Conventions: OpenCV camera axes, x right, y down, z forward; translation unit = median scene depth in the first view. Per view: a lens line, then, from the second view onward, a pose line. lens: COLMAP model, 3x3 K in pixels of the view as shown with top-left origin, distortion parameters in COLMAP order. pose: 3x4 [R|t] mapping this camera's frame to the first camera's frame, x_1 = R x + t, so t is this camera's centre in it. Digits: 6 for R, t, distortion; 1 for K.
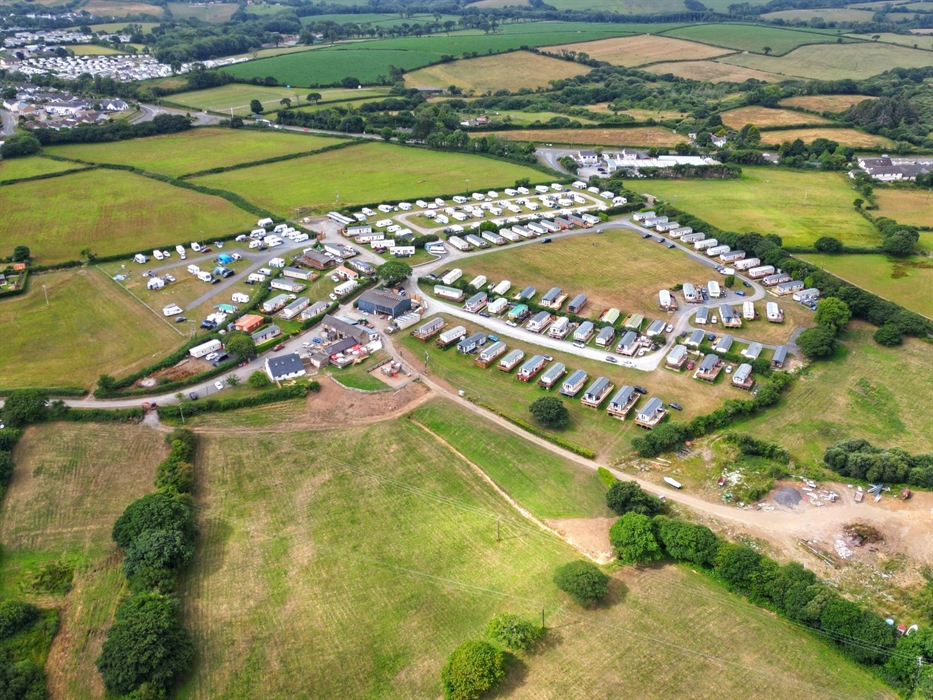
lens RADIAL K [[873.4, 0, 466.5], [0, 873.4, 350.0], [0, 0, 1]] dist [0.075621, -0.020747]
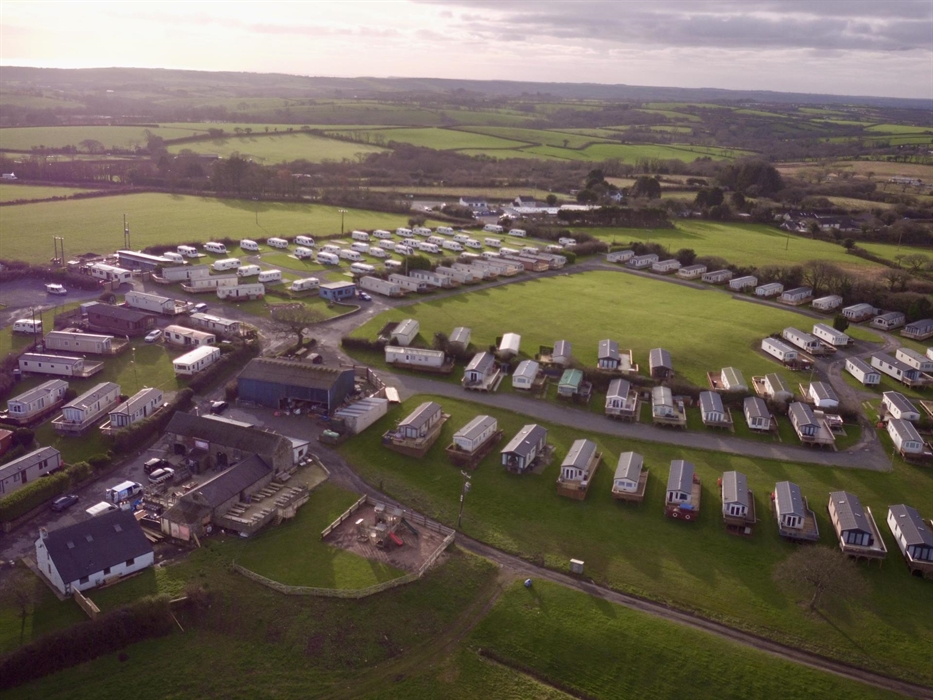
lens RADIAL K [[899.9, 0, 472.6], [0, 899.9, 351.0], [0, 0, 1]] dist [0.005432, 0.000861]
pose [[0.952397, -0.050914, 0.300580, -0.145185], [0.097616, 0.984976, -0.142458, 0.005695], [-0.288811, 0.165017, 0.943057, 0.517586]]
